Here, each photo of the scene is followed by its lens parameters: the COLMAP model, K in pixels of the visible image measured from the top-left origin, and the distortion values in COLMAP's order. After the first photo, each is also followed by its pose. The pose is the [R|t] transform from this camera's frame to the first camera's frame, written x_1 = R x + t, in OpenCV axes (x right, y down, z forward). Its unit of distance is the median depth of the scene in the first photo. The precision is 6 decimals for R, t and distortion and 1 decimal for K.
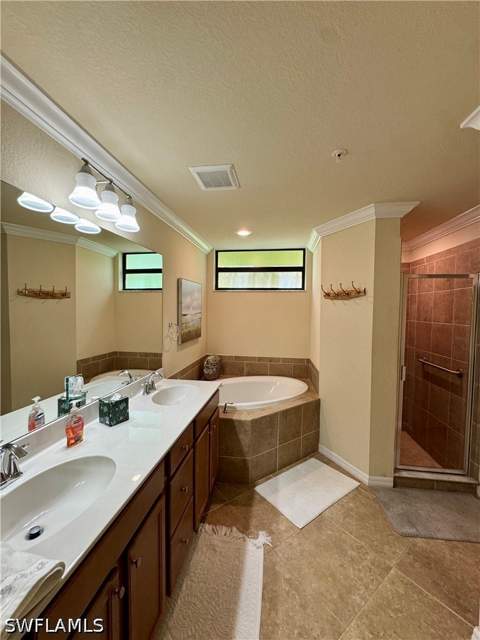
lens RADIAL K [[256.5, 0, 242.6], [0, 256.5, 322.9], [0, 0, 1]] dist [0.001778, 0.000212]
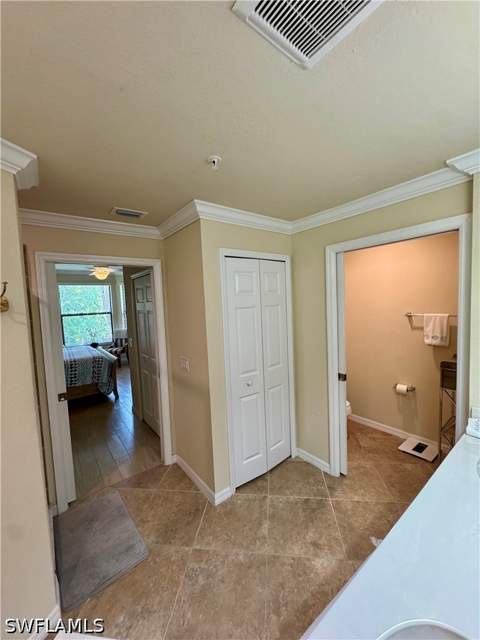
lens RADIAL K [[256.5, 0, 238.4], [0, 256.5, 320.8], [0, 0, 1]] dist [0.001778, 0.000212]
pose [[-0.711205, -0.033677, 0.702178, -0.336846], [0.063046, 0.991771, 0.111423, -0.174768], [-0.700152, 0.123514, -0.703229, 1.567980]]
